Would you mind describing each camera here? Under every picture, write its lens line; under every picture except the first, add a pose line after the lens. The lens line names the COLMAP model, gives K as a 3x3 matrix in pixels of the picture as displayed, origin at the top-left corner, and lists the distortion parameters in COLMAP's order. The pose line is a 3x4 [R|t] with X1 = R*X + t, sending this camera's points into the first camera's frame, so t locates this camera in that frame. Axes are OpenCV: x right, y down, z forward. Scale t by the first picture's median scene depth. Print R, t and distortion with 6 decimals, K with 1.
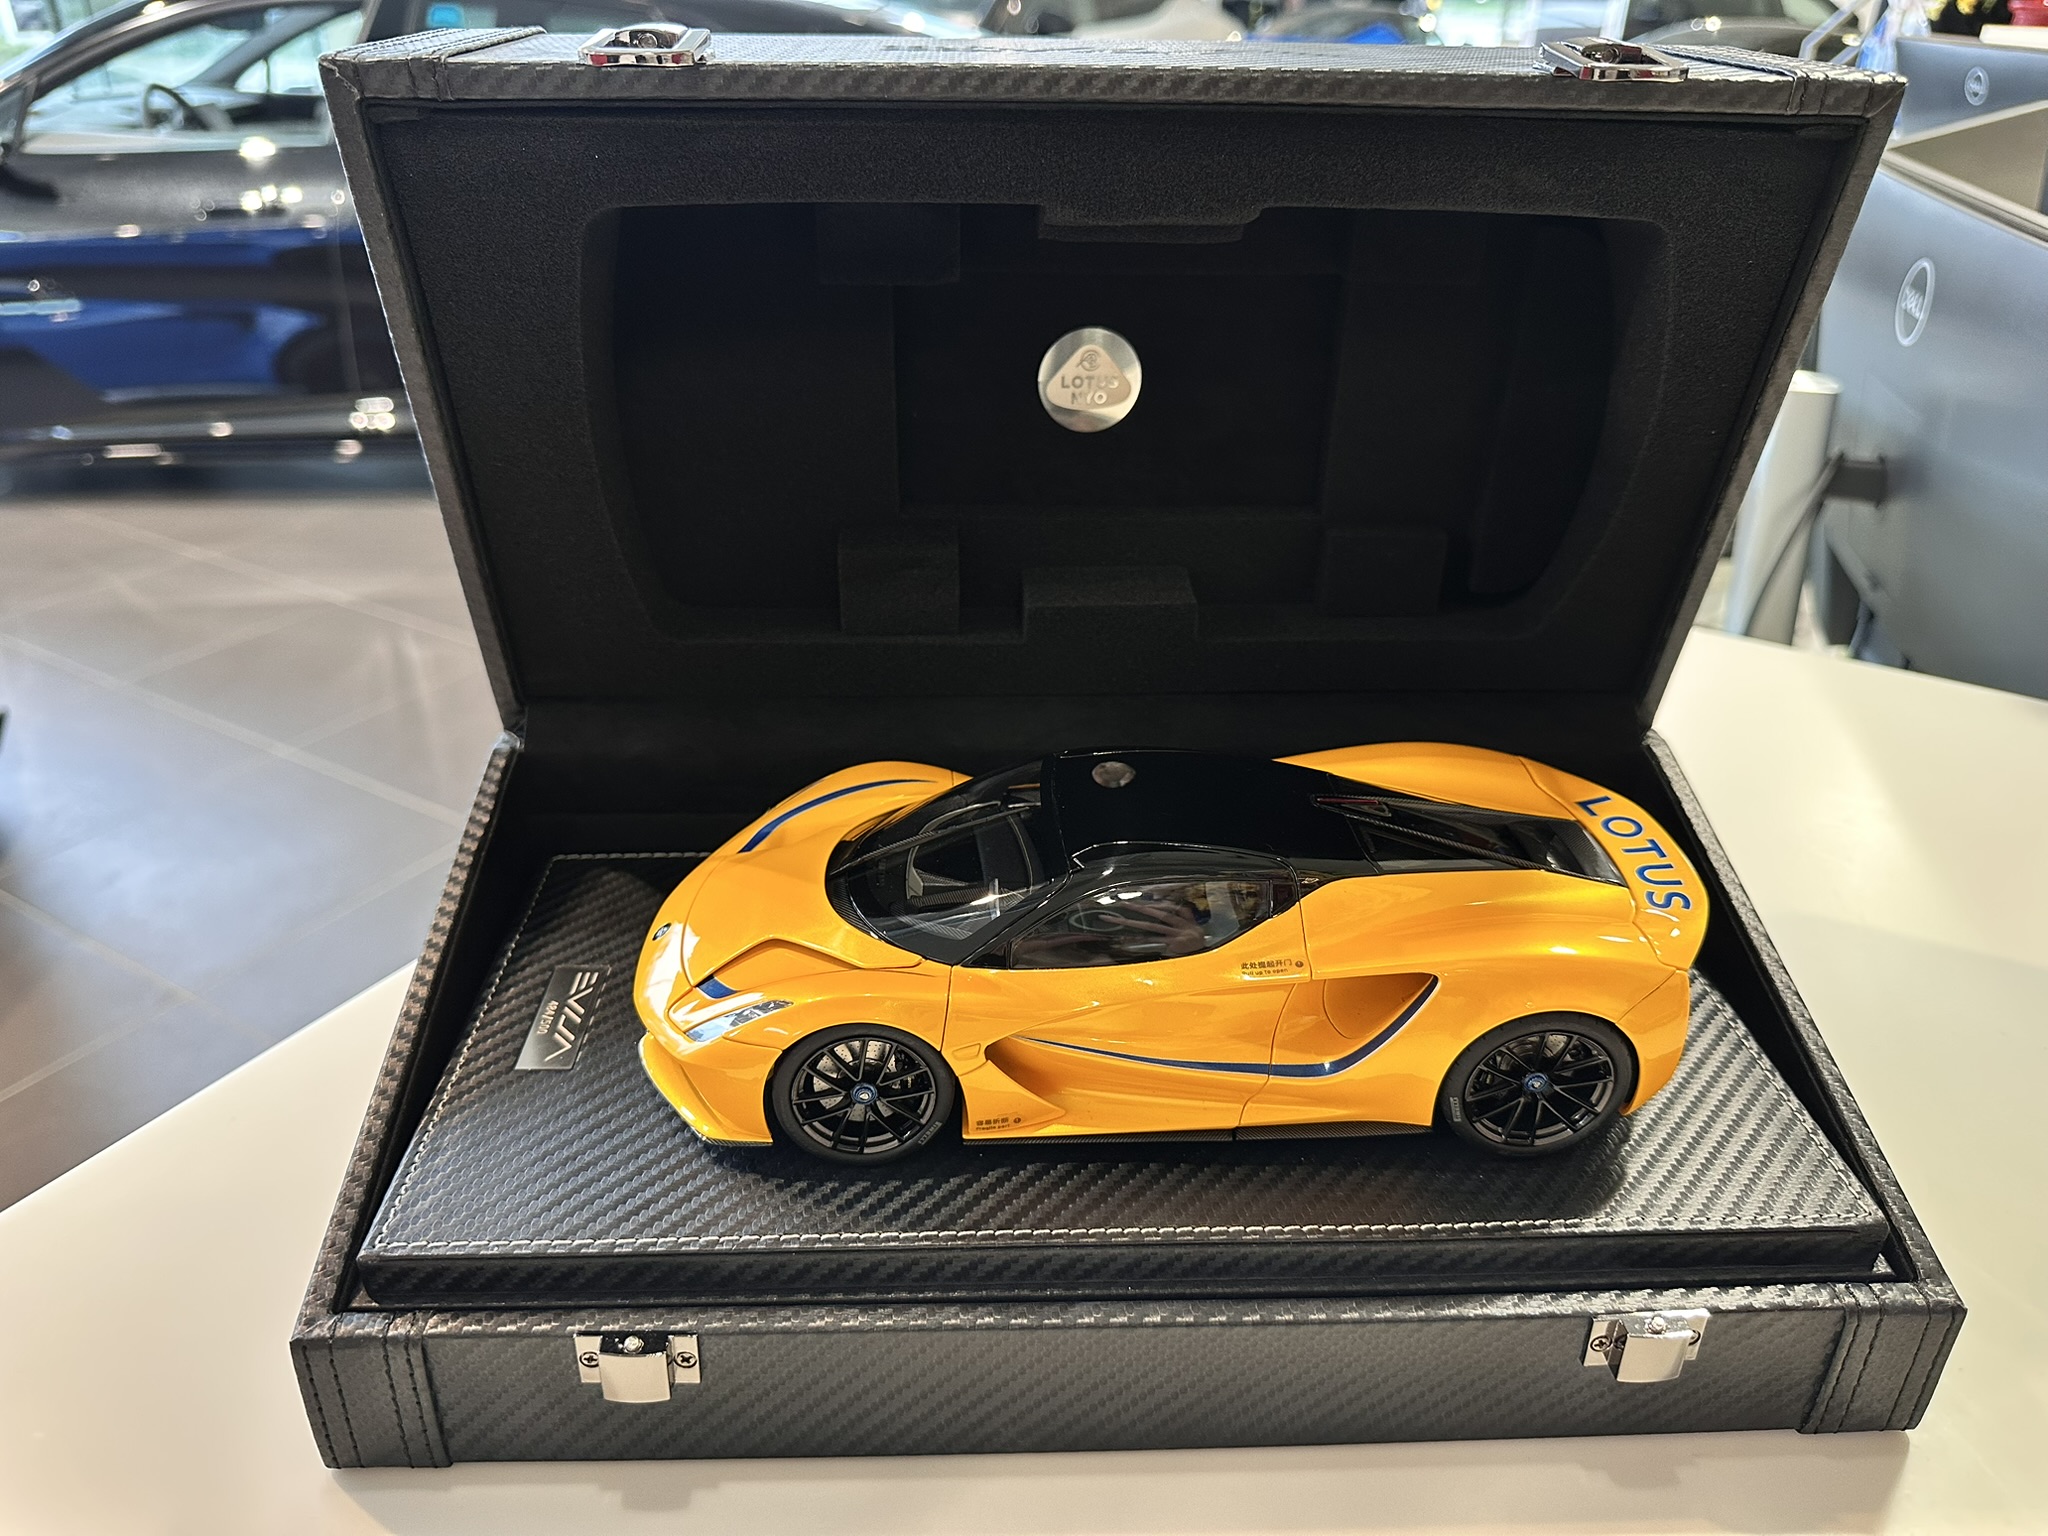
lens RADIAL K [[1448.7, 0, 1024.0], [0, 1448.7, 768.0], [0, 0, 1]] dist [-0.034759, 0.007138]
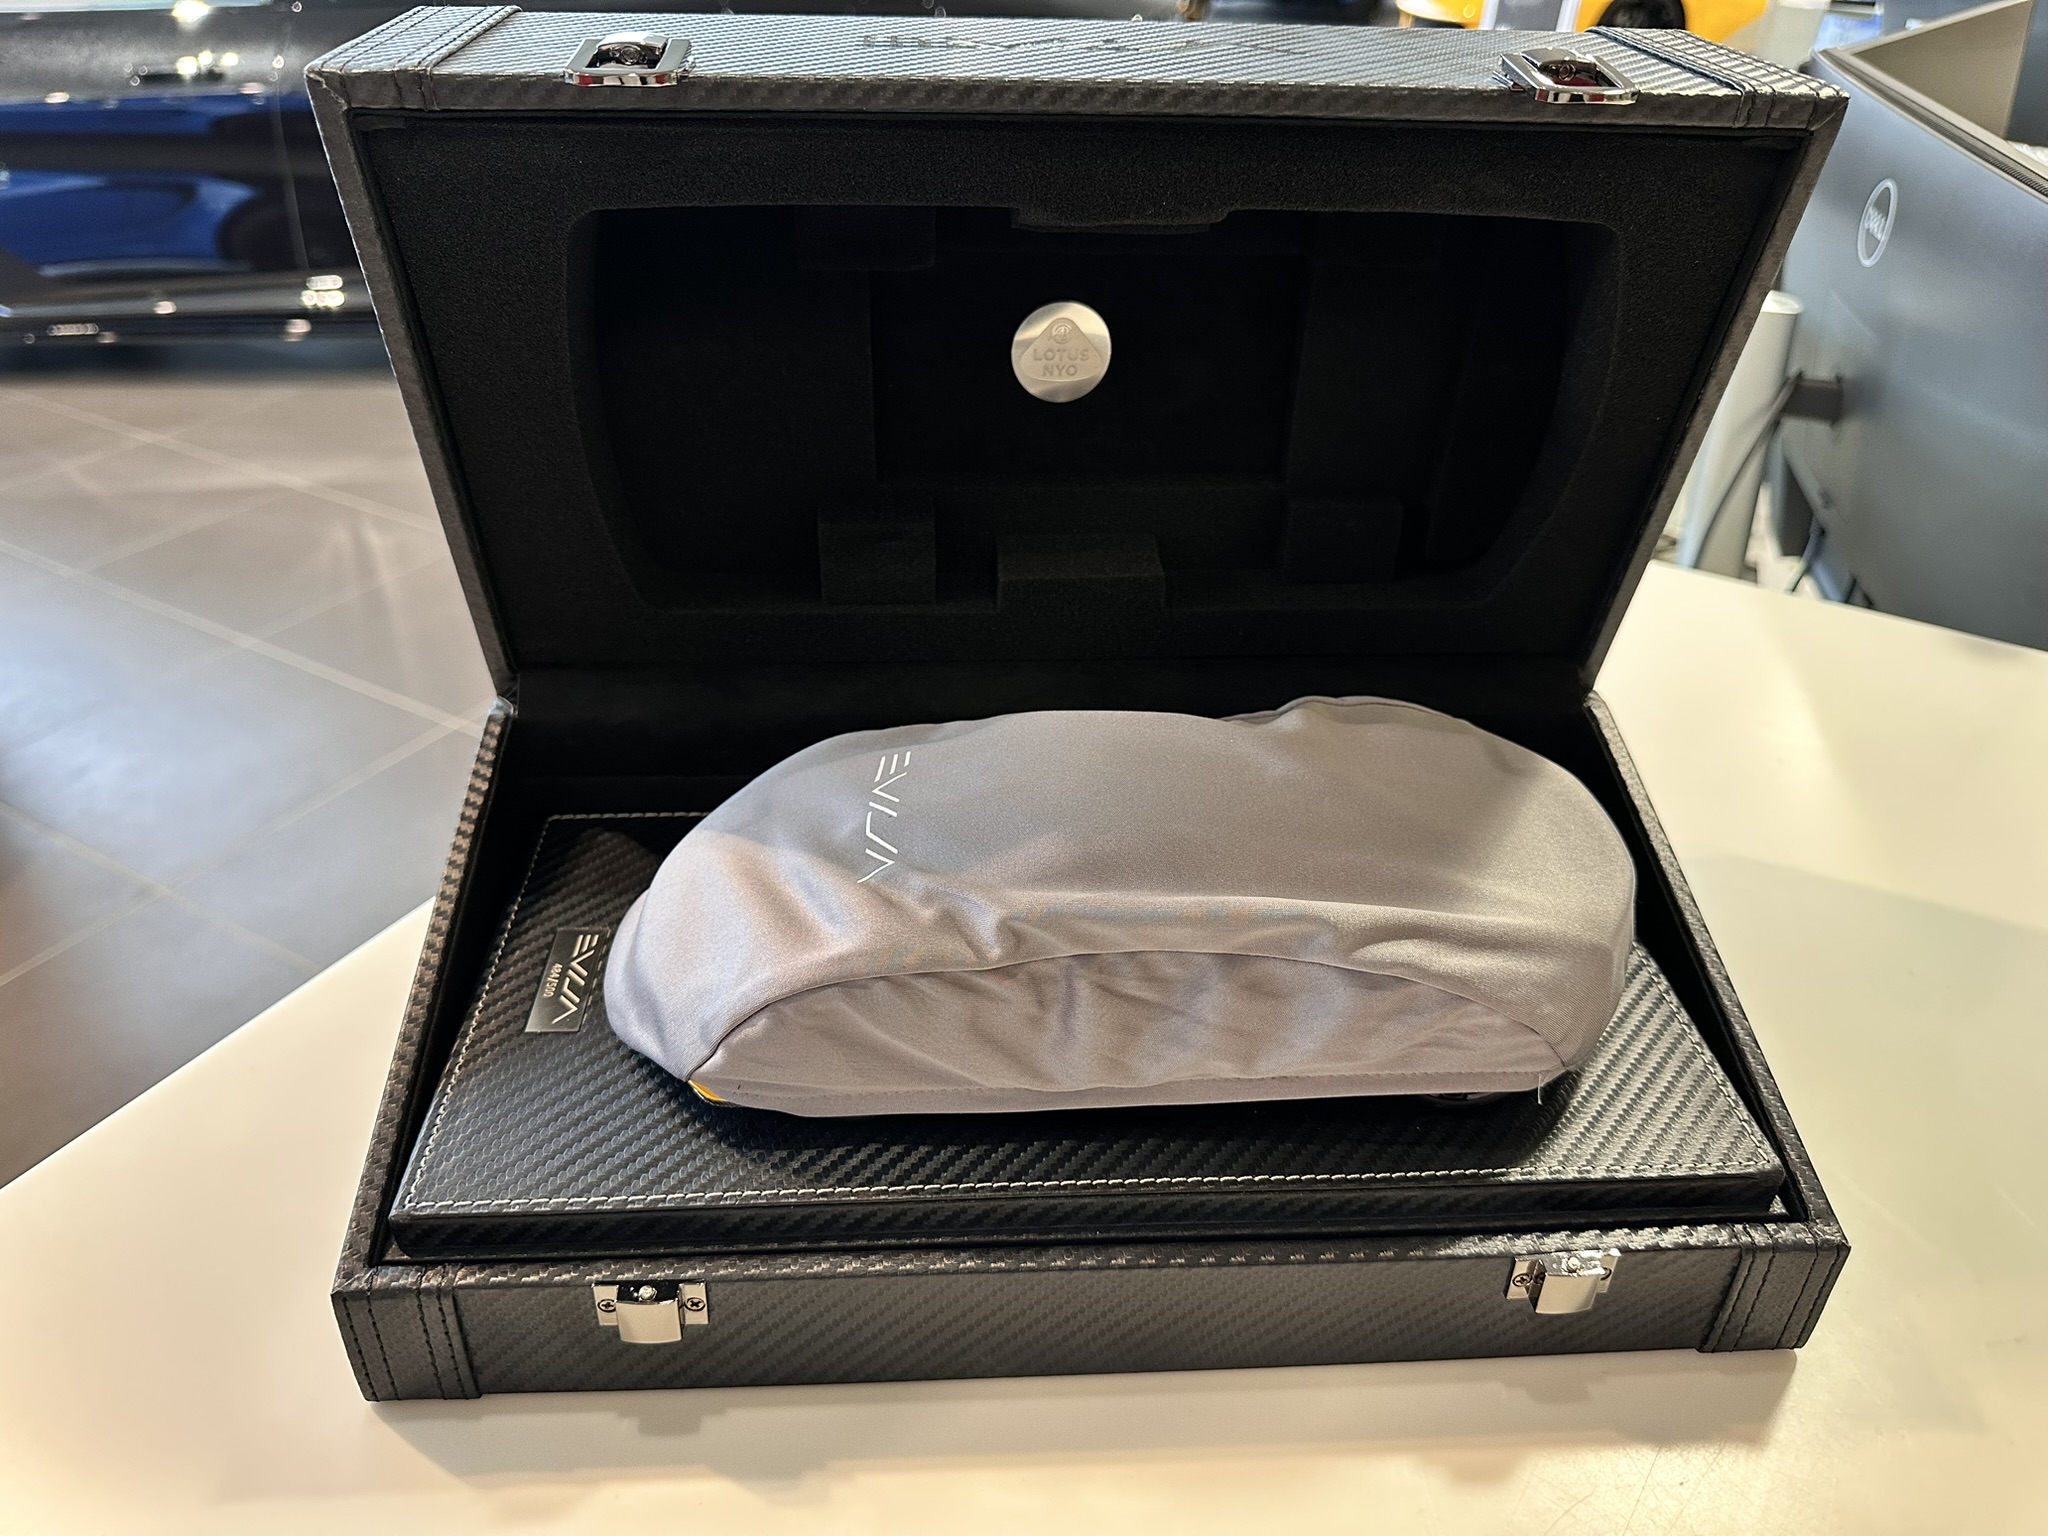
lens RADIAL K [[1441.7, 0, 1024.0], [0, 1441.7, 768.0], [0, 0, 1]] dist [-0.023284, -0.007101]
pose [[0.999745, -0.003230, 0.022345, -0.006397], [0.001346, 0.996477, 0.083852, -0.082261], [-0.022538, -0.083801, 0.996228, -0.059988]]
